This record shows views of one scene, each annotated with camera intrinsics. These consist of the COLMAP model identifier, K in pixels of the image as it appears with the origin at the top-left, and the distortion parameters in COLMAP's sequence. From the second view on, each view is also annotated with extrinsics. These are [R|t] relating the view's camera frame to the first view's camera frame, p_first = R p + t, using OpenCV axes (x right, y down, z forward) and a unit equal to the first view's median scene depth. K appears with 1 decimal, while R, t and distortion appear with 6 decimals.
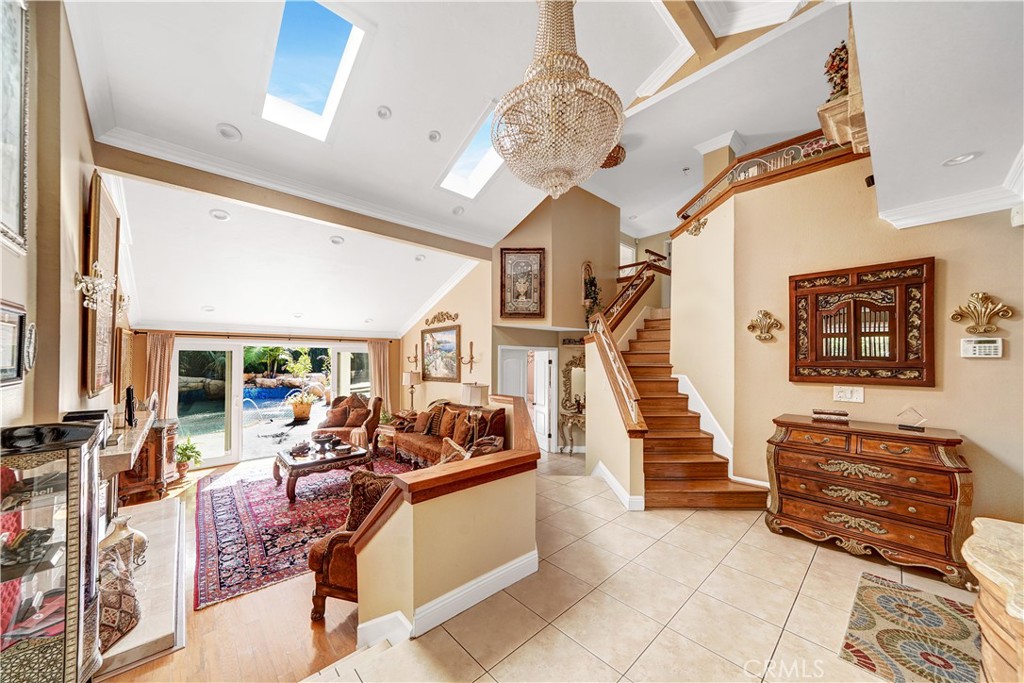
lens RADIAL K [[355.6, 0, 512.9], [0, 355.6, 357.5], [0, 0, 1]] dist [0.000165, -0.000010]
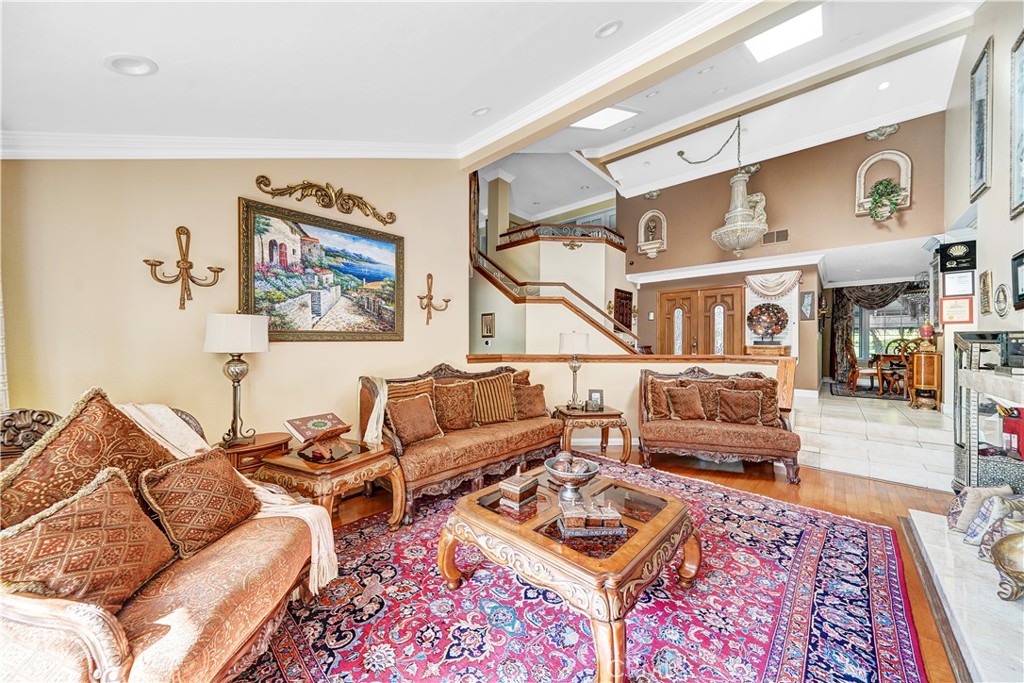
lens RADIAL K [[355.6, 0, 512.7], [0, 355.6, 346.7], [0, 0, 1]] dist [0.000165, -0.000010]
pose [[-0.085339, -0.007631, 0.996323, -0.722556], [-0.016413, 0.999846, 0.006252, 0.073858], [-0.996217, -0.015819, -0.085451, 0.870848]]
